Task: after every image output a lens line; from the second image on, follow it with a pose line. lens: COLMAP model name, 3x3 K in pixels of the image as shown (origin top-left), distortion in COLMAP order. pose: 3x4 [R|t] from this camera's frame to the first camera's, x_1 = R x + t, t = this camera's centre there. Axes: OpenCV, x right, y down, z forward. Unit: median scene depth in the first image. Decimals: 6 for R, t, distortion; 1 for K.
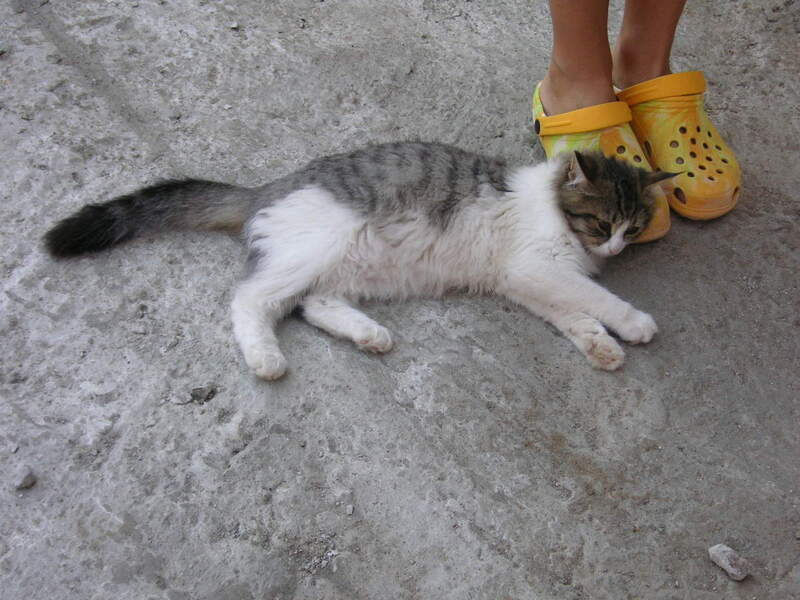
lens RADIAL K [[1078.2, 0, 401.9], [0, 1078.2, 294.7], [0, 0, 1]] dist [-0.133316, 0.000000]
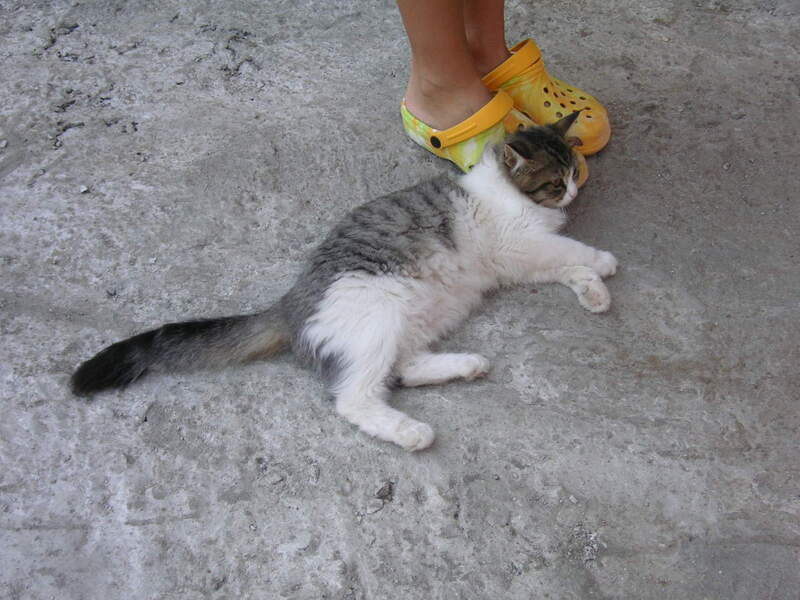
lens RADIAL K [[1078.2, 0, 402.7], [0, 1078.2, 305.7], [0, 0, 1]] dist [-0.133316, 0.000000]
pose [[0.804138, -0.485611, 0.342847, -0.417422], [0.480873, 0.870472, 0.105069, -0.161531], [-0.349461, 0.080376, 0.933497, -0.020365]]
